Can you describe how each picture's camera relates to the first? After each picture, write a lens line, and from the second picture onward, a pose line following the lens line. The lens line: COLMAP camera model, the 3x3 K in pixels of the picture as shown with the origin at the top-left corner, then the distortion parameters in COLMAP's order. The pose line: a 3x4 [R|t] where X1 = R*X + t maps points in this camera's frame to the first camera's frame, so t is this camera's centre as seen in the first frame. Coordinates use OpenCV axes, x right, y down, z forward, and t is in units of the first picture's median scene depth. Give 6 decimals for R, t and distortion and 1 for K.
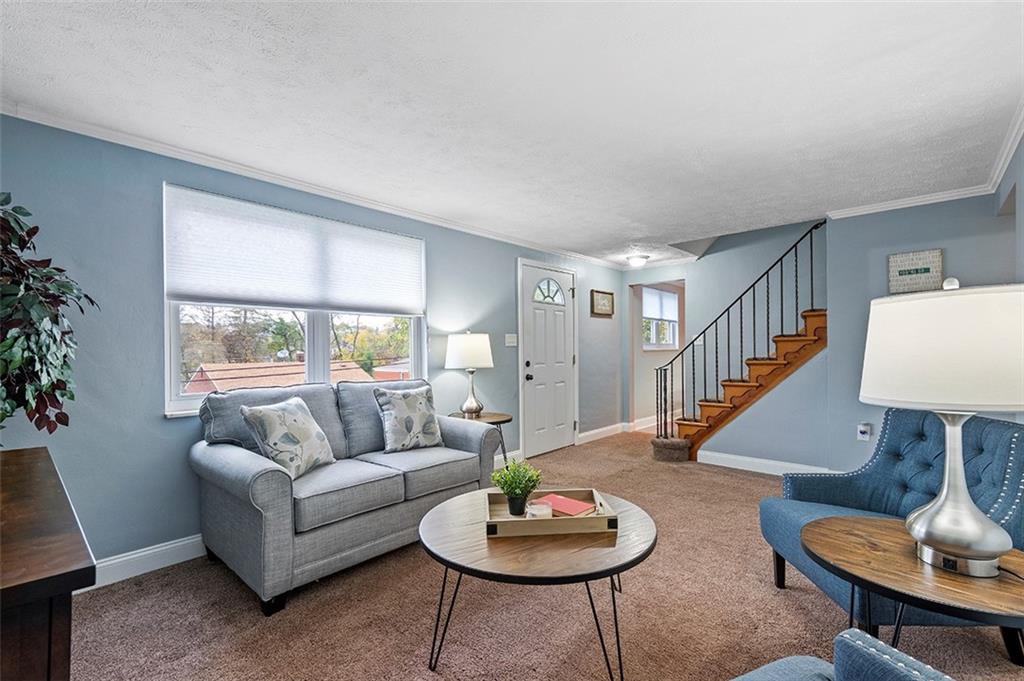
lens RADIAL K [[451.1, 0, 516.5], [0, 451.1, 345.6], [0, 0, 1]] dist [0.013643, -0.000841]
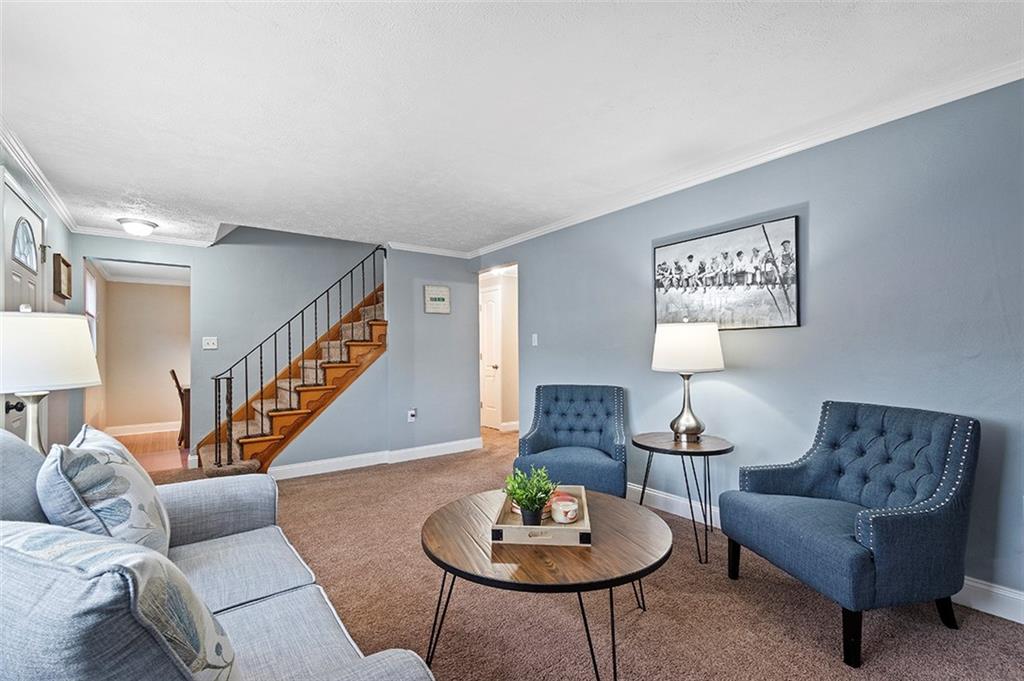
lens RADIAL K [[451.1, 0, 513.0], [0, 451.1, 347.4], [0, 0, 1]] dist [0.013643, -0.000841]
pose [[0.187708, 0.018797, 0.982045, -0.459272], [0.001458, 0.999810, -0.019416, 0.018535], [-0.982224, 0.005077, 0.187645, 0.448911]]
